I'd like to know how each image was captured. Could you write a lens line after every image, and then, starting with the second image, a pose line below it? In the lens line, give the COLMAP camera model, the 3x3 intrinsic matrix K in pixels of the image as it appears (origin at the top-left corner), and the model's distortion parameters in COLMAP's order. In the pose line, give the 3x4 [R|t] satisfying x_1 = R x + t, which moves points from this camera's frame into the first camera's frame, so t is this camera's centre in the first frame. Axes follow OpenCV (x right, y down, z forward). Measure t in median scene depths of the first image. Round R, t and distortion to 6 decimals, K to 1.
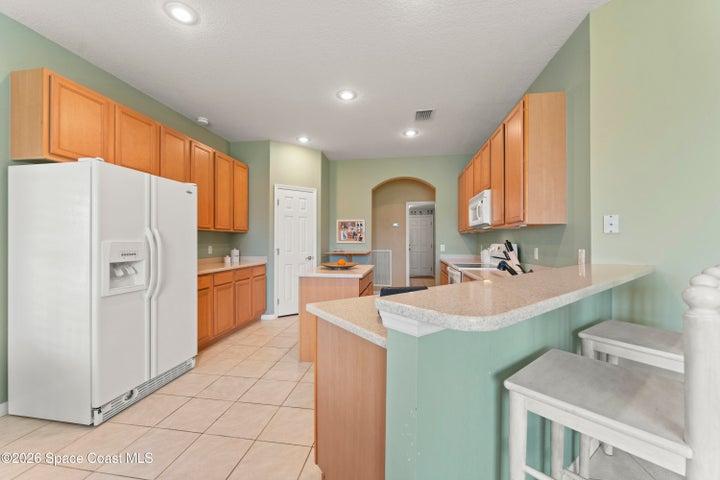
lens RADIAL K [[287.0, 0, 360.7], [0, 287.0, 239.8], [0, 0, 1]] dist [-0.007919, 0.000398]
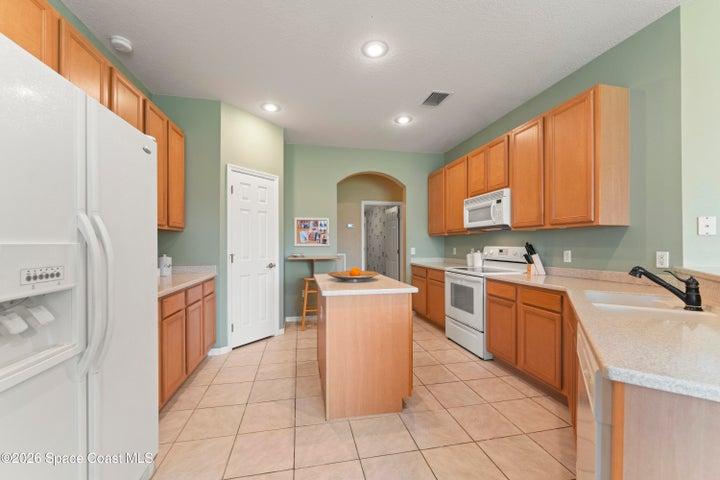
lens RADIAL K [[287.0, 0, 358.6], [0, 287.0, 244.3], [0, 0, 1]] dist [-0.007919, 0.000398]
pose [[0.935356, -0.000780, 0.353706, -0.246528], [-0.000965, 0.999988, 0.004756, 0.001974], [-0.353706, -0.004790, 0.935344, 0.216921]]
